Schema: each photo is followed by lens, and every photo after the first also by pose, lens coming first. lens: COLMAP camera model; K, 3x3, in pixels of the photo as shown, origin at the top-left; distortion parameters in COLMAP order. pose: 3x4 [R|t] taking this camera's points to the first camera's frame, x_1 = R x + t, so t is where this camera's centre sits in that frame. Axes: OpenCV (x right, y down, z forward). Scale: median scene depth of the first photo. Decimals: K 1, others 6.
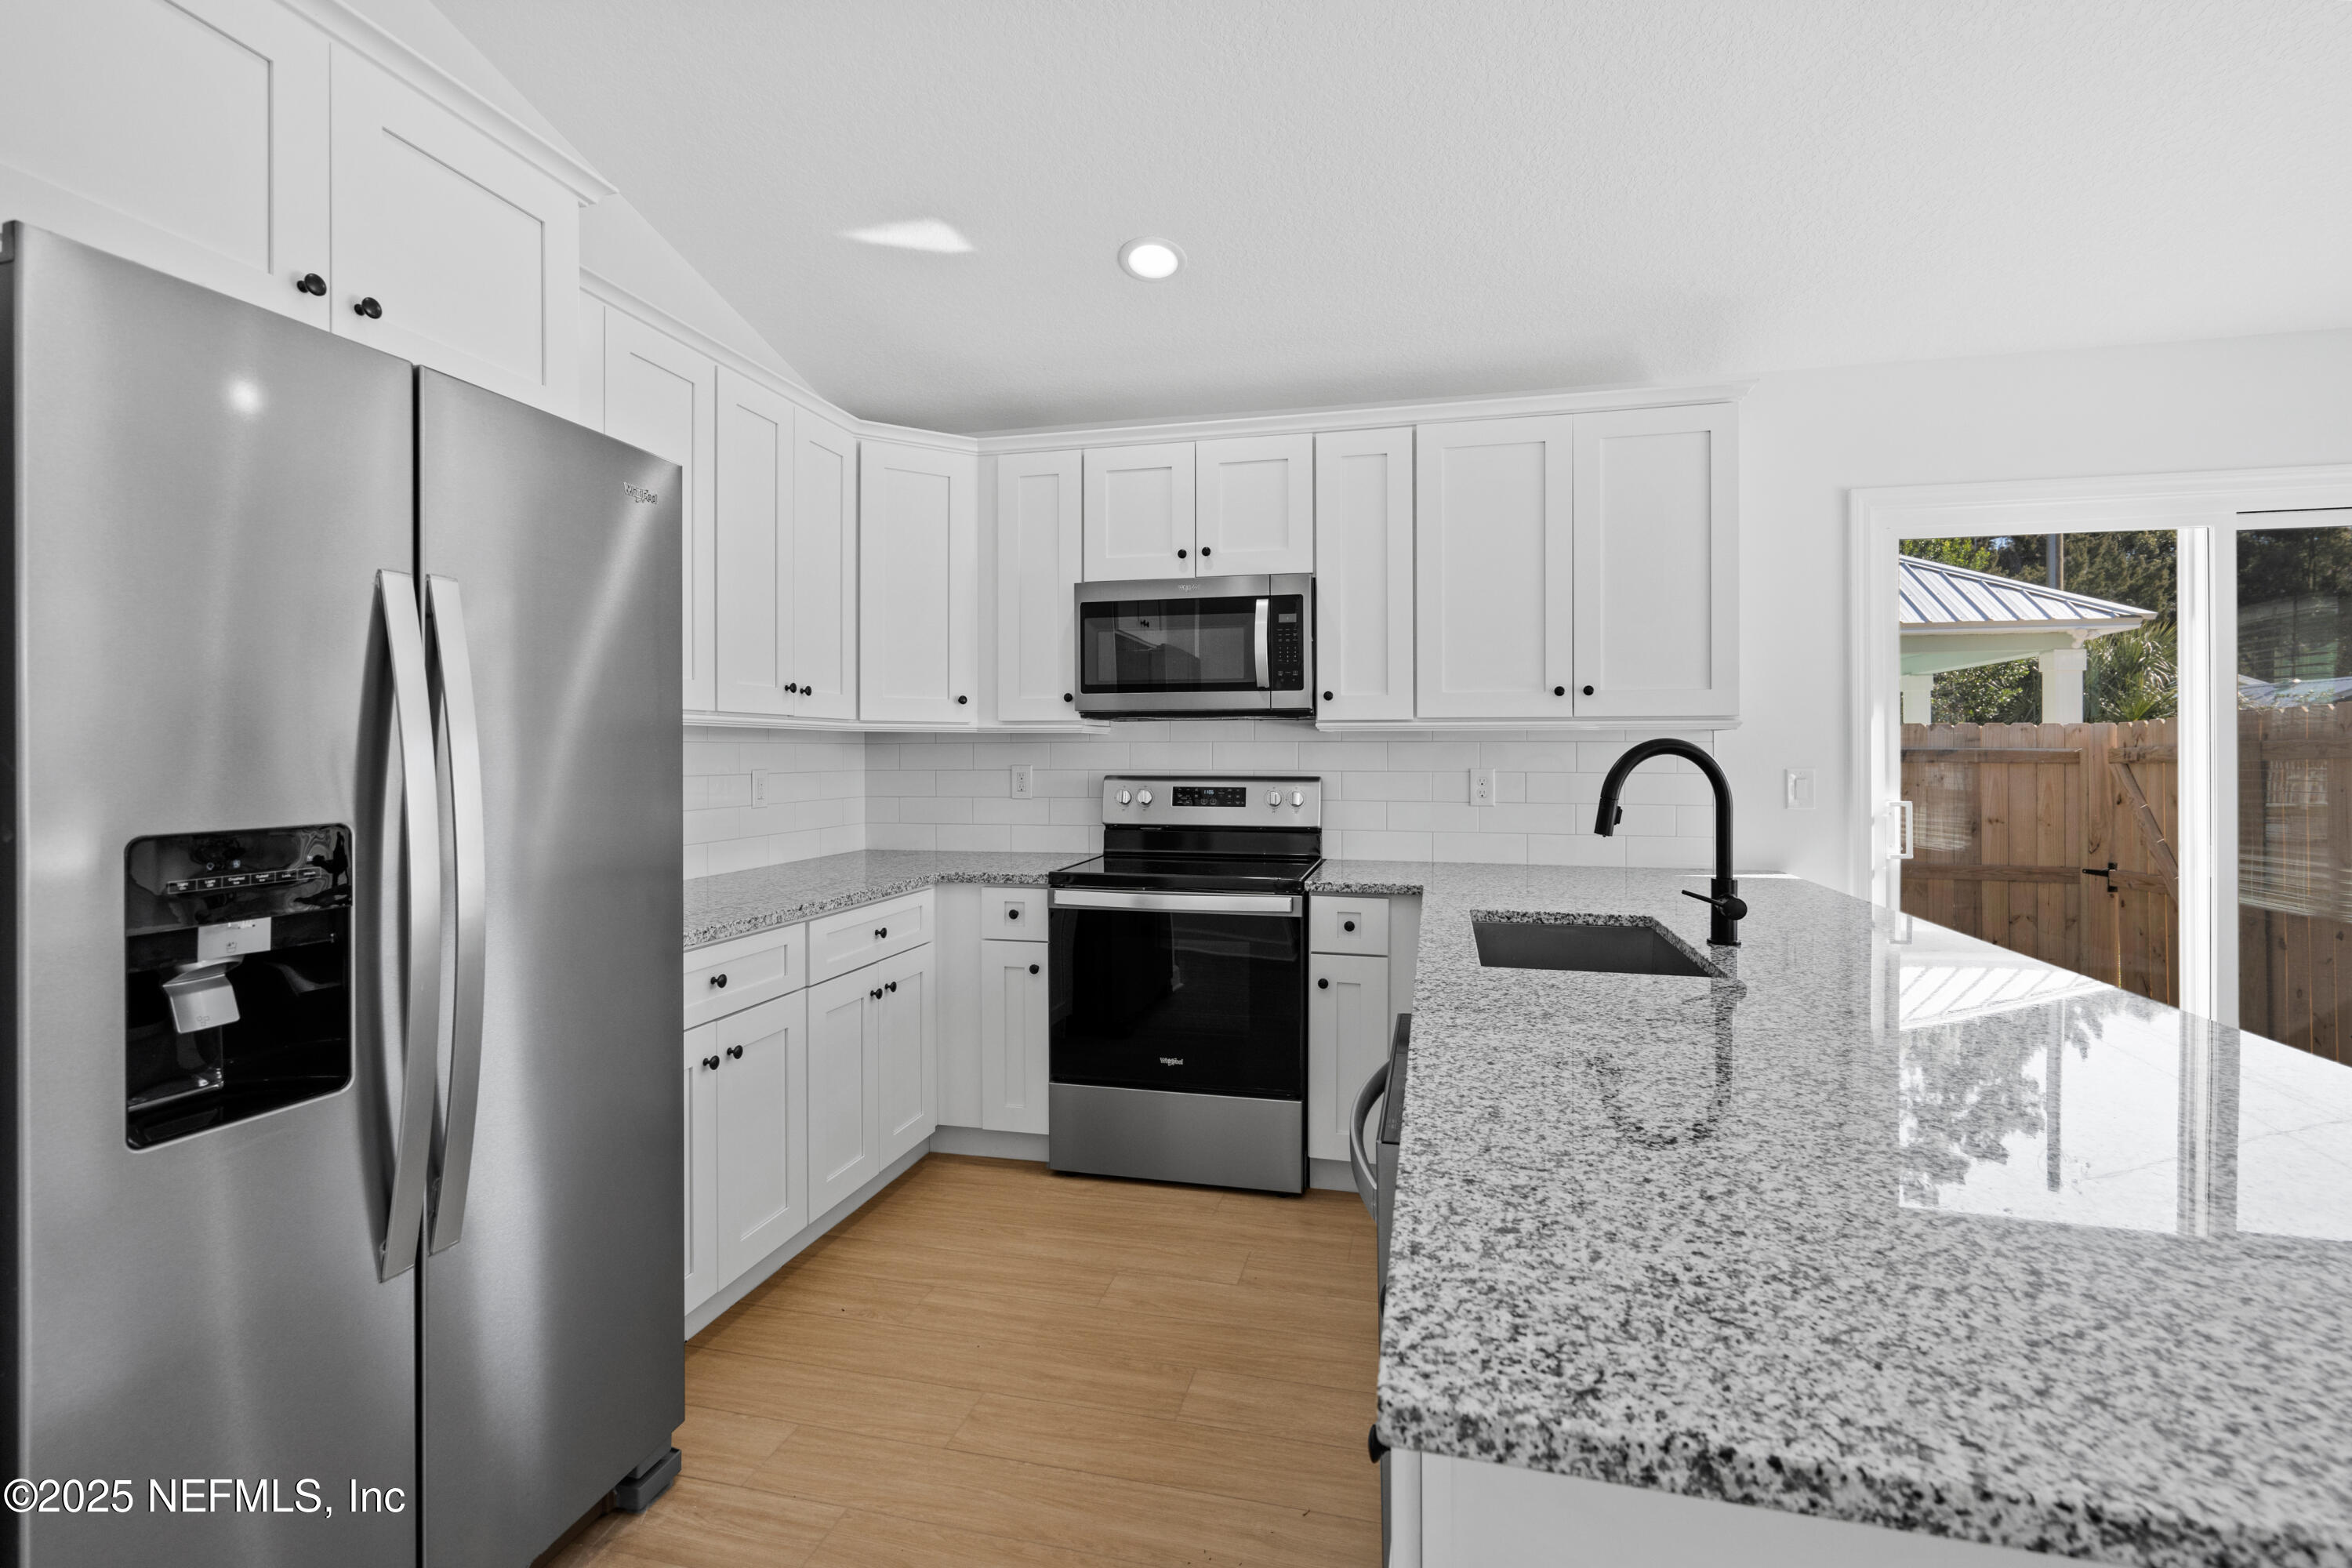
lens RADIAL K [[1085.9, 0, 1185.6], [0, 1085.9, 746.5], [0, 0, 1]] dist [0.000492, 0.000434]
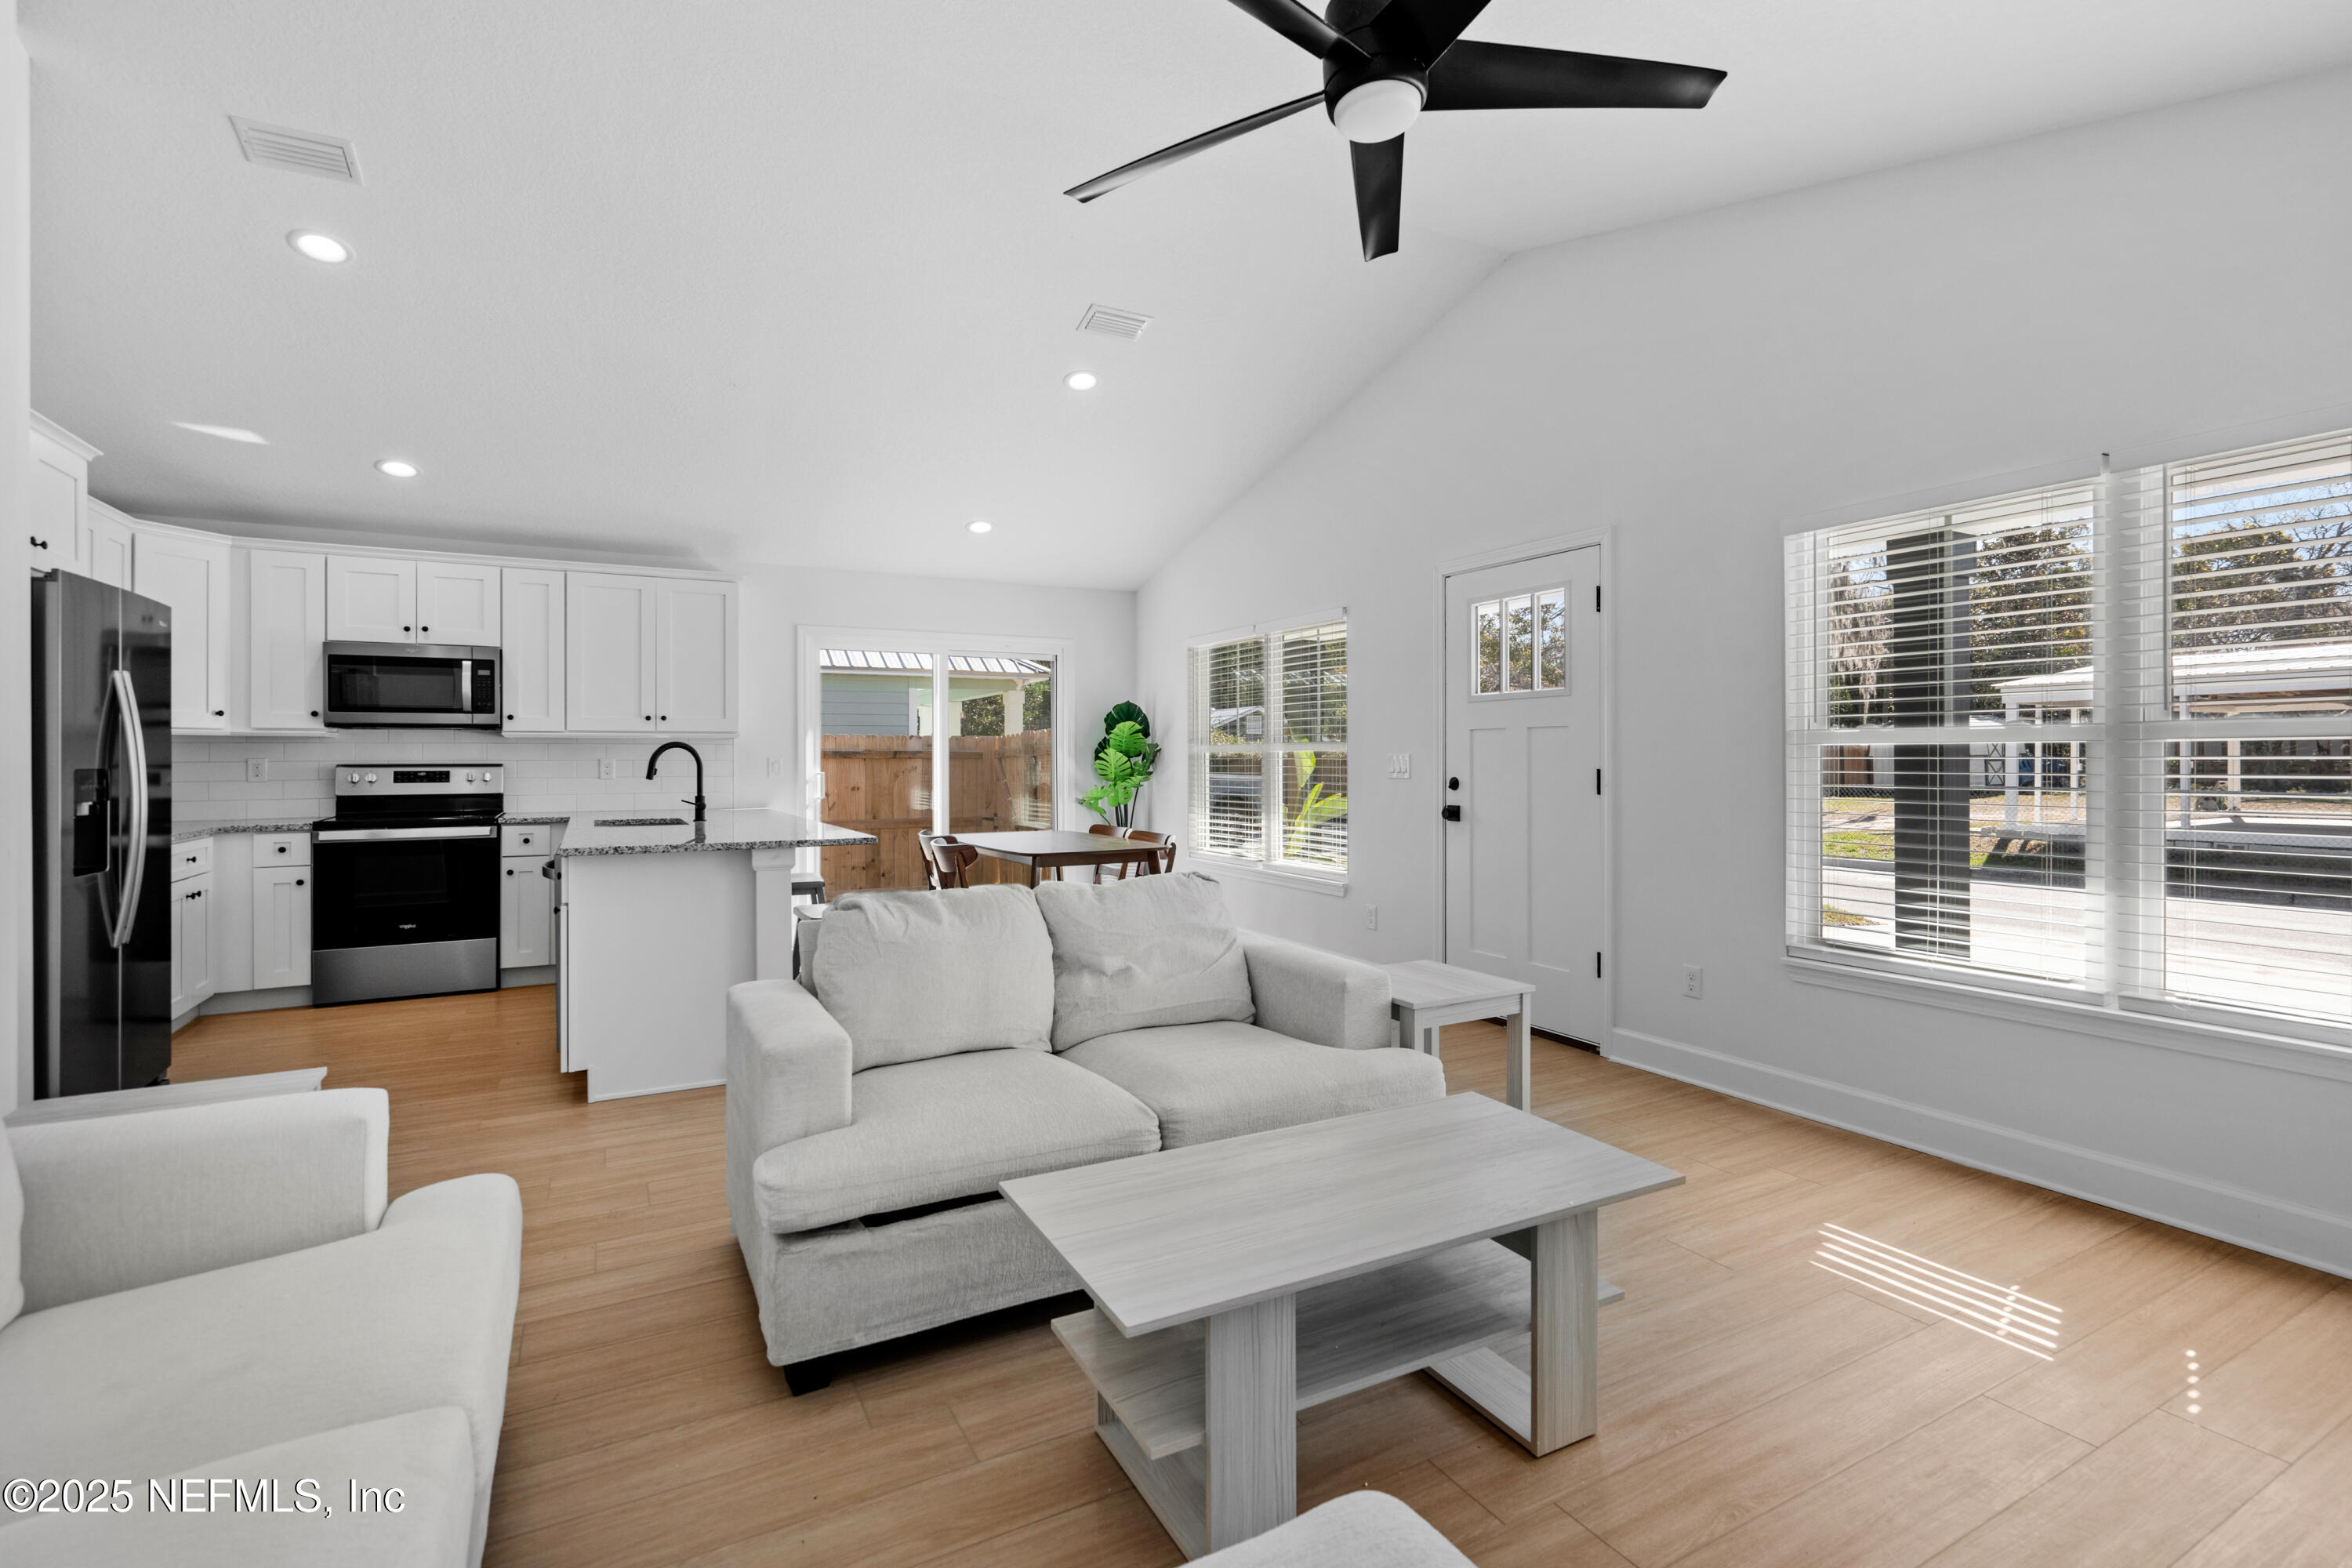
lens RADIAL K [[1085.9, 0, 1185.6], [0, 1085.9, 746.5], [0, 0, 1]] dist [0.000492, 0.000434]
pose [[0.745443, 0.004087, 0.666557, -0.232498], [-0.000048, 0.999982, -0.006079, 0.012055], [-0.666570, 0.004500, 0.745429, -1.072503]]
